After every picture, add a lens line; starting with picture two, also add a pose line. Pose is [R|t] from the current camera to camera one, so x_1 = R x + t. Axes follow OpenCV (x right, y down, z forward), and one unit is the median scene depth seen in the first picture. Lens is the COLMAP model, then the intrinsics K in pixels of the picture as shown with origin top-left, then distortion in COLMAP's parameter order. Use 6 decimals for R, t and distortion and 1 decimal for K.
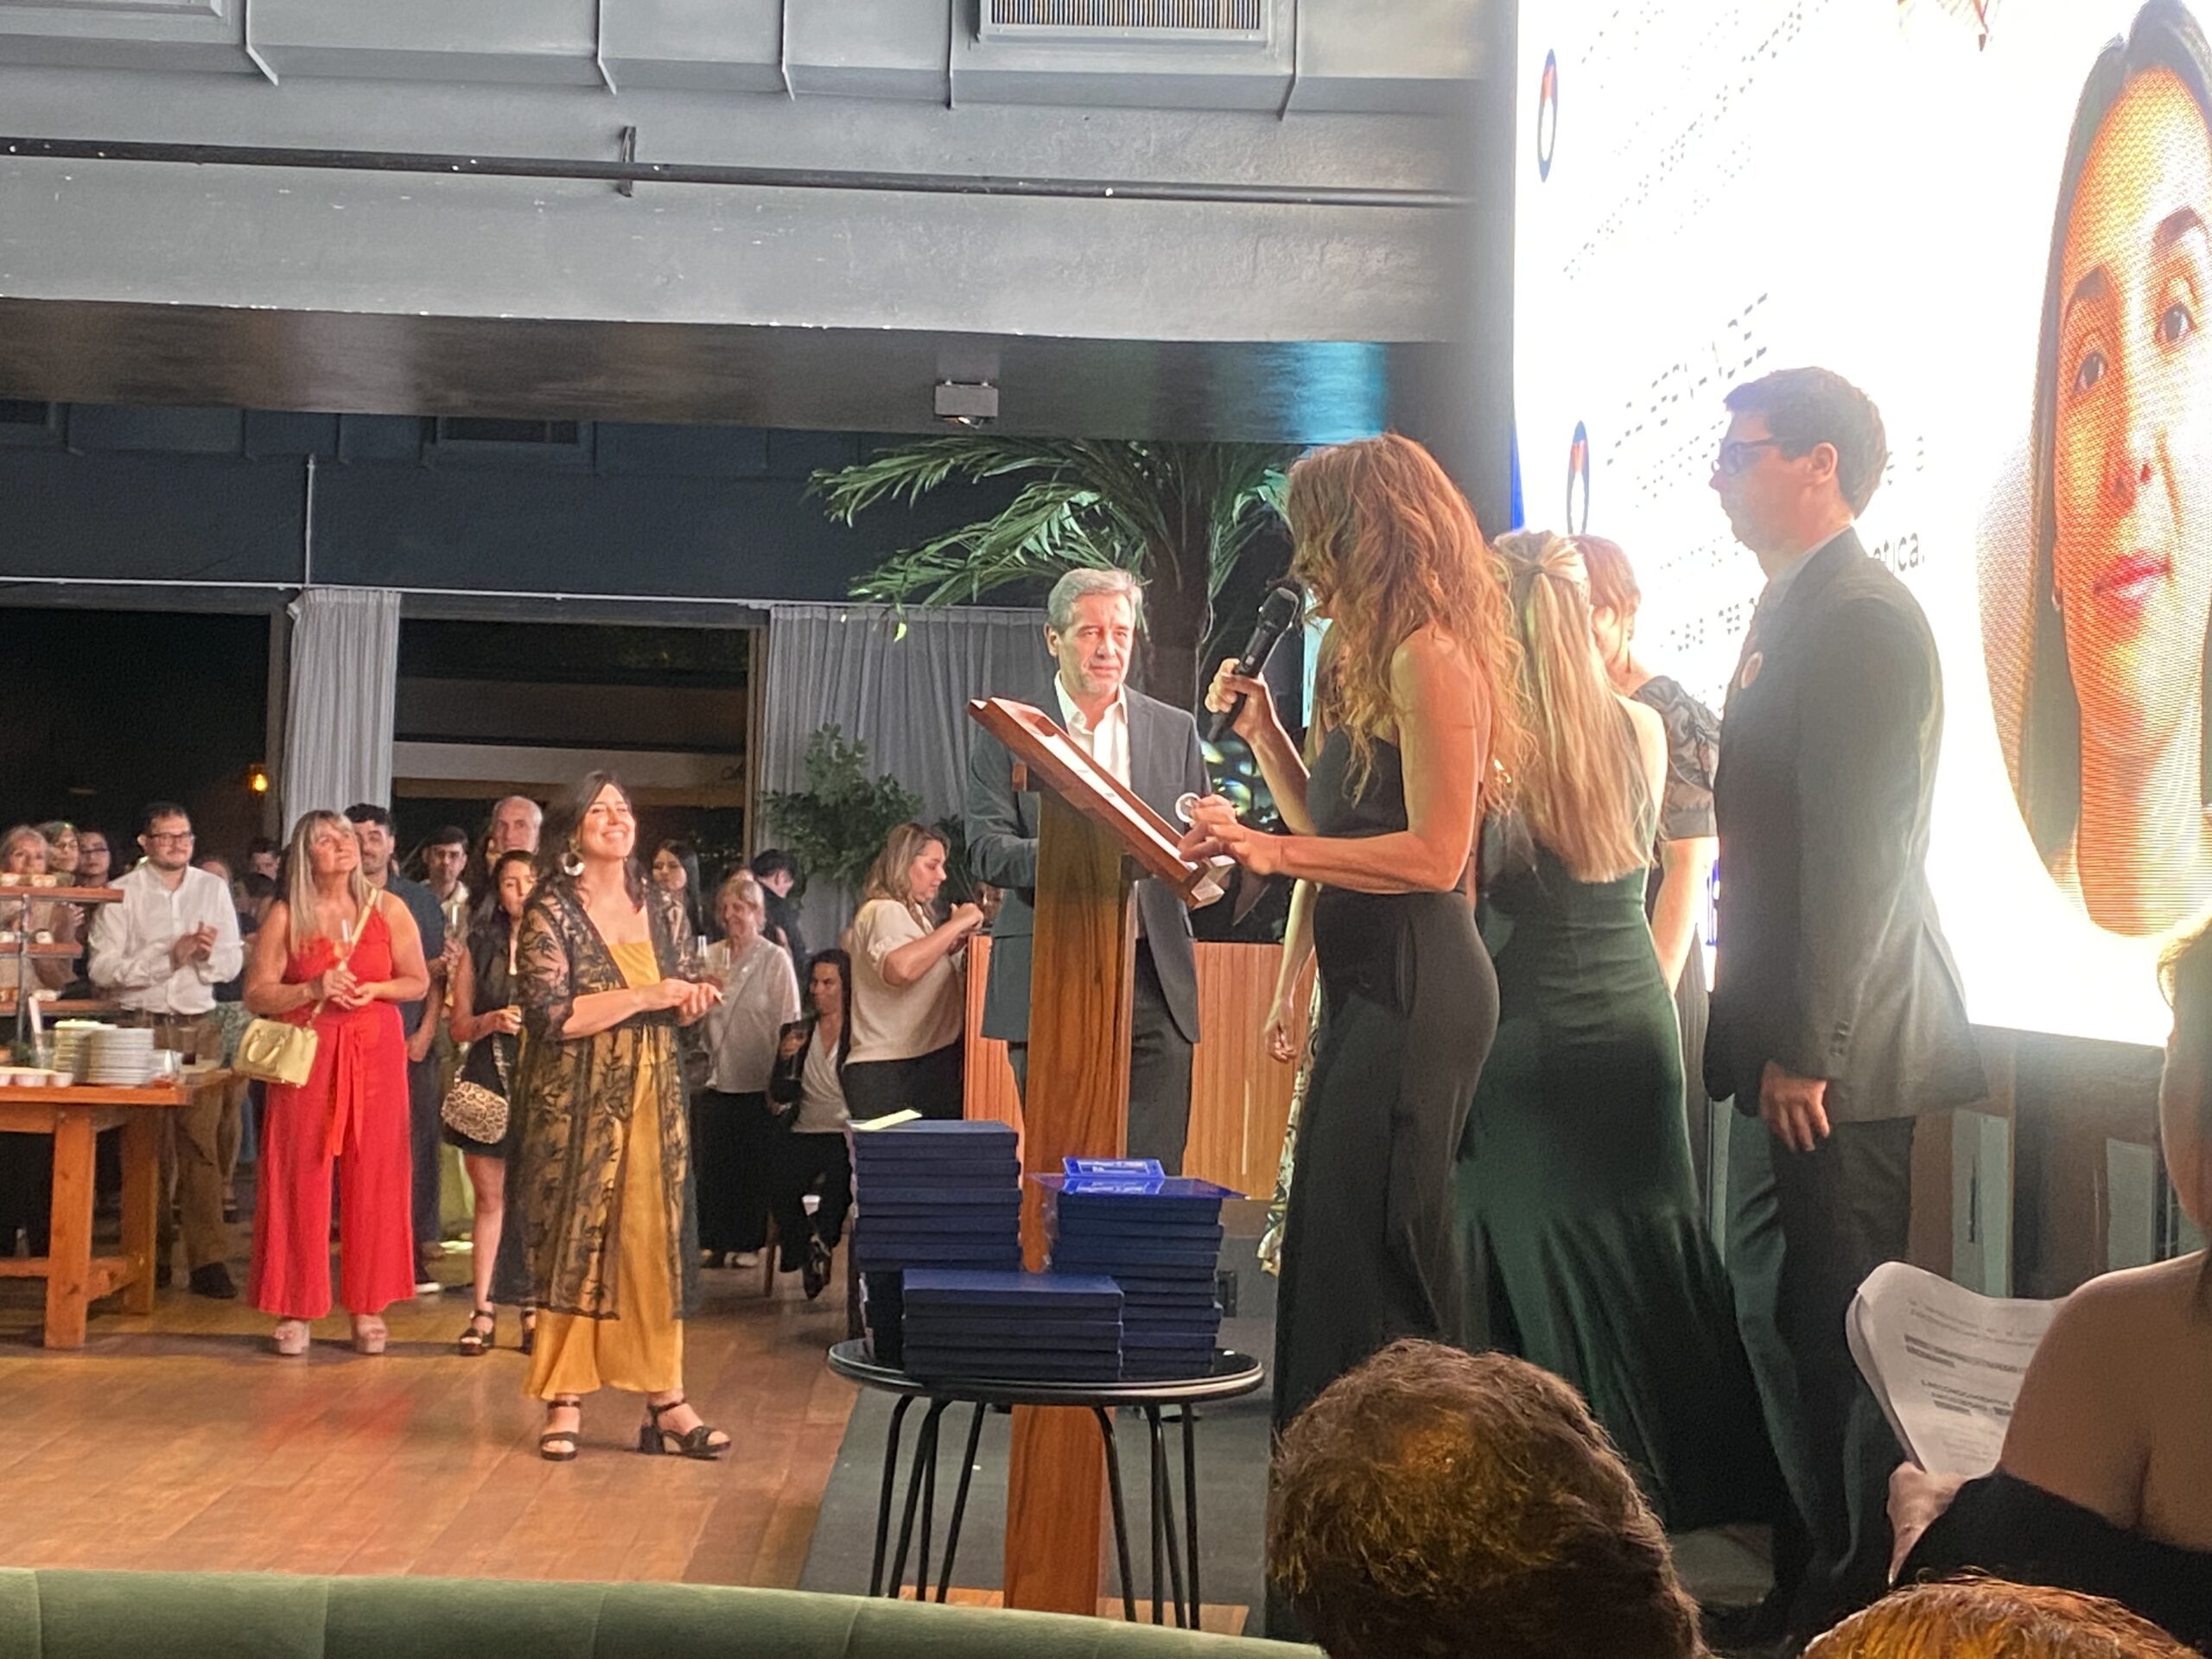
lens RADIAL K [[3477.1, 0, 1106.0], [0, 3477.1, 829.5], [0, 0, 1]] dist [-0.004552, -0.027155]
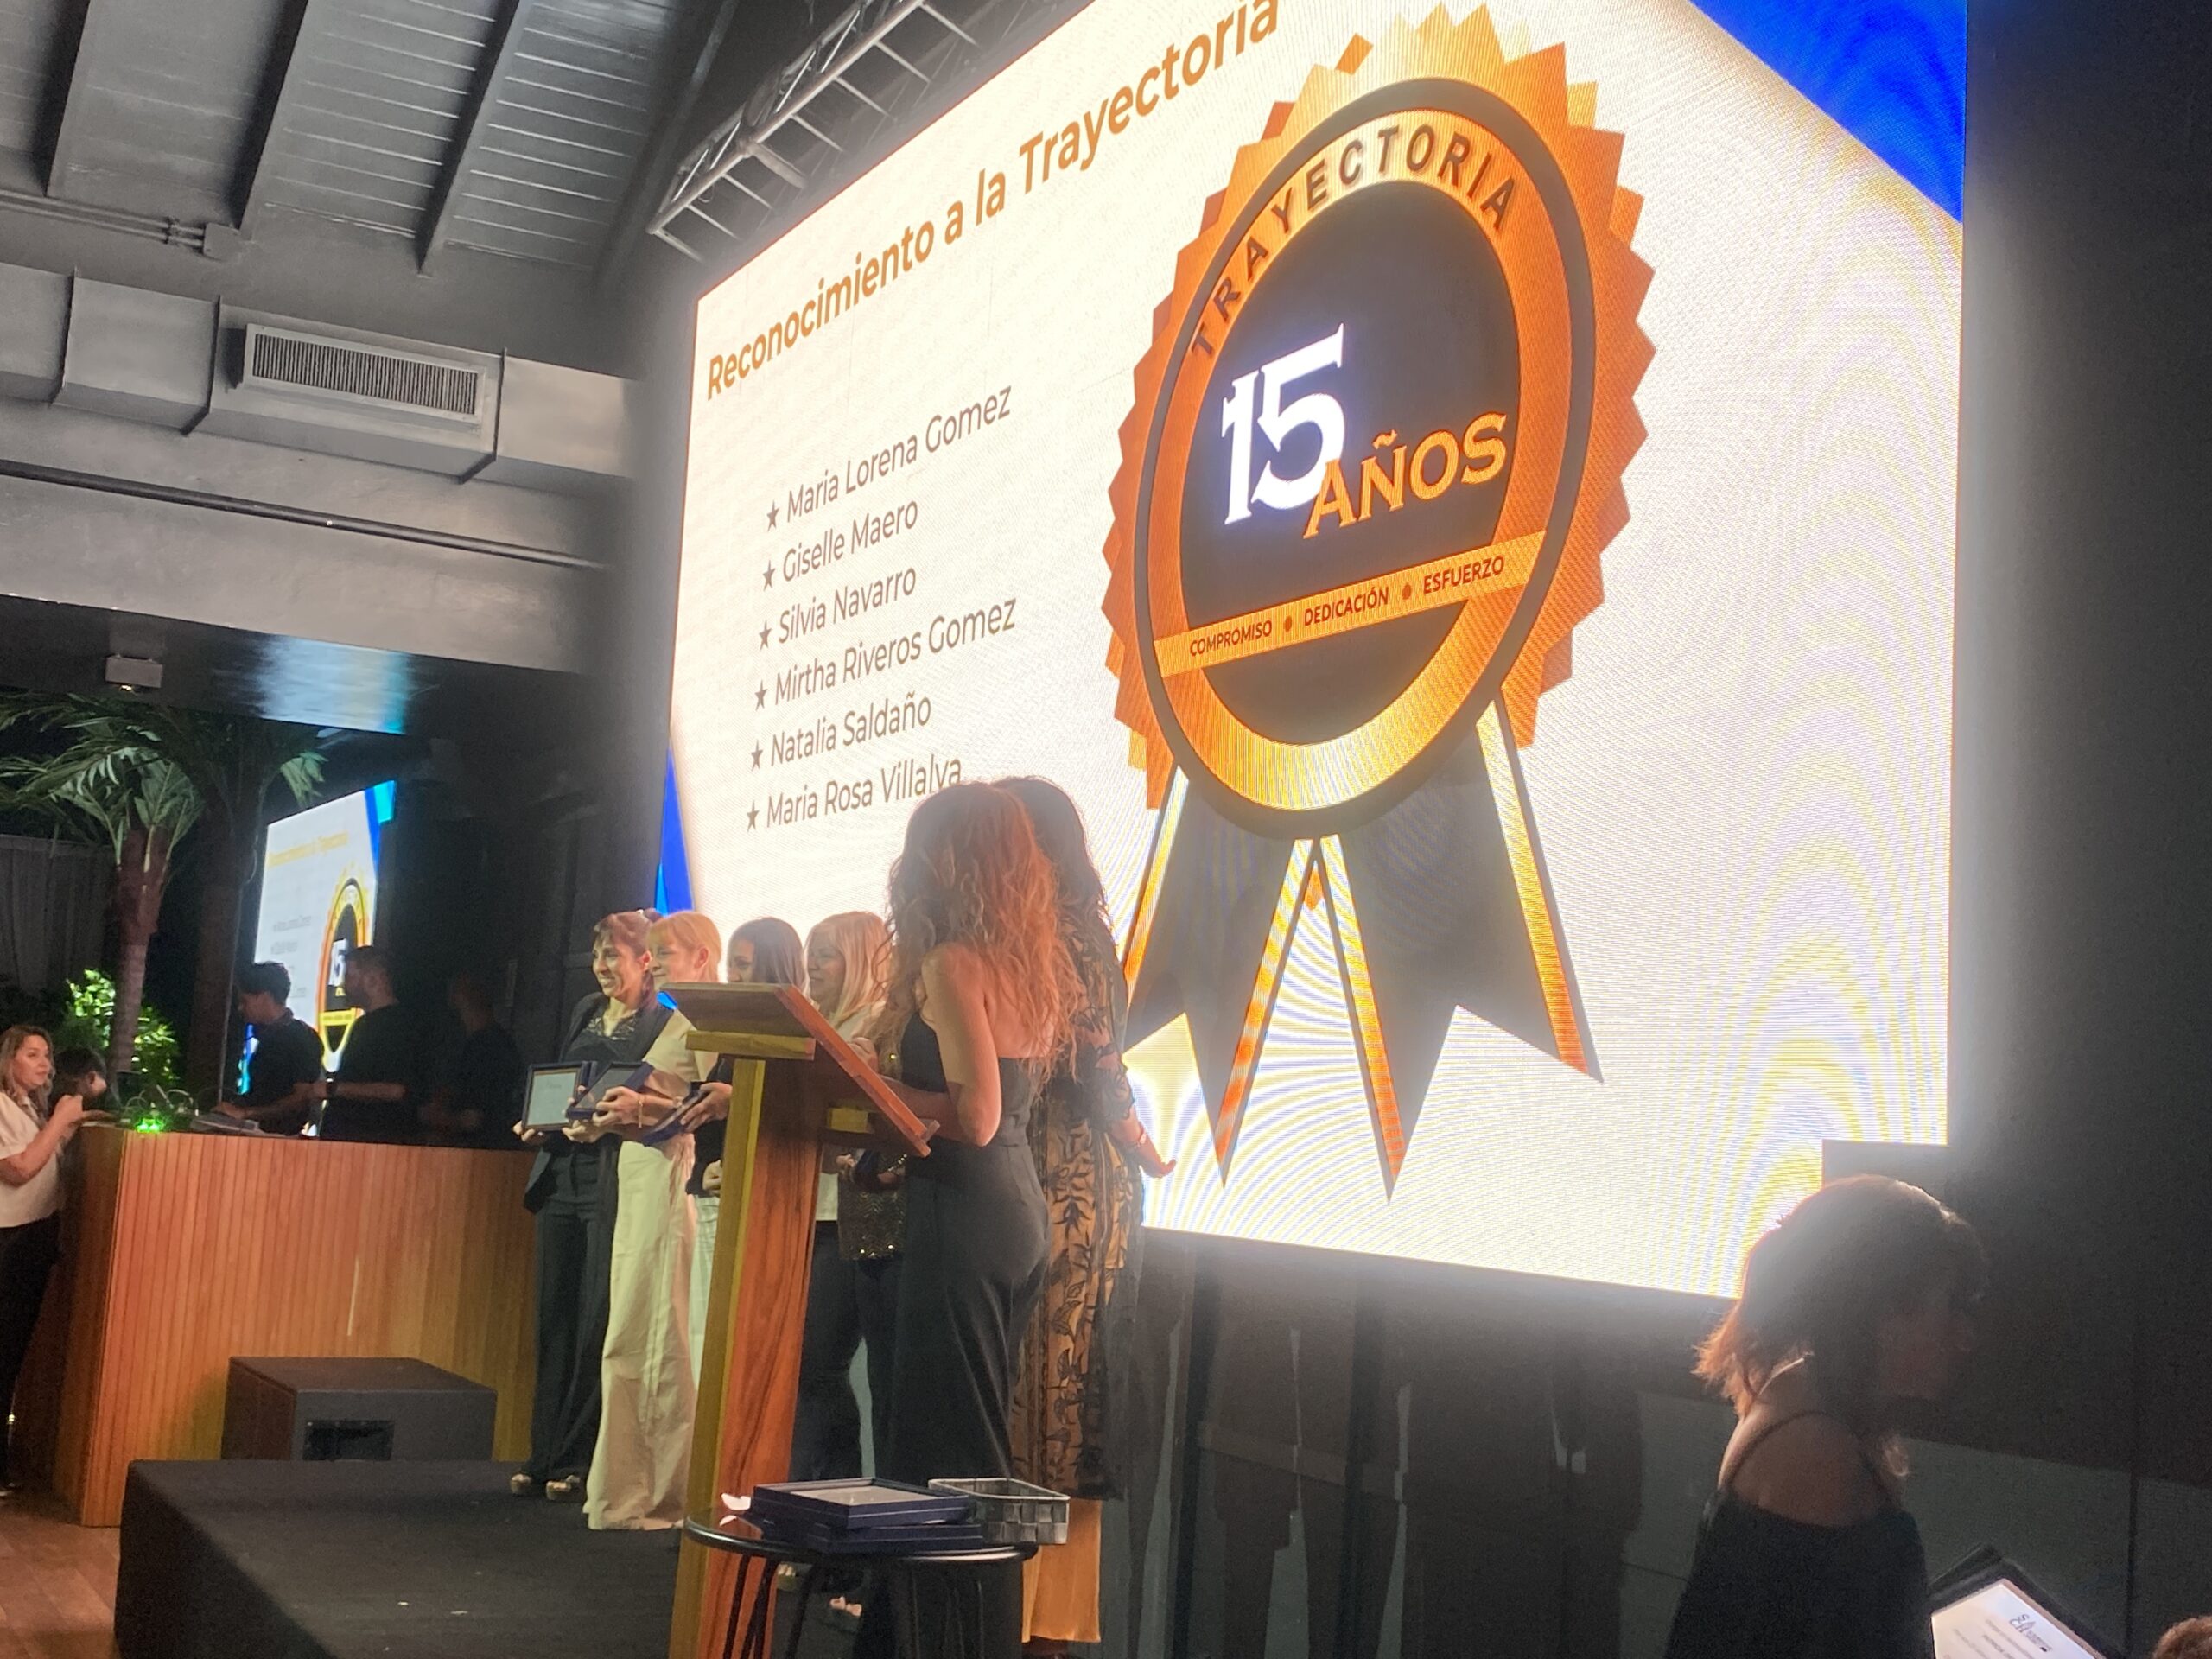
lens RADIAL K [[2782.6, 0, 1106.0], [0, 2782.6, 829.5], [0, 0, 1]] dist [-0.002489, 0.014085]
pose [[0.891713, 0.086256, 0.444307, -0.179696], [-0.053701, 0.994901, -0.085370, -0.007667], [-0.449405, 0.052265, 0.891798, 0.010733]]
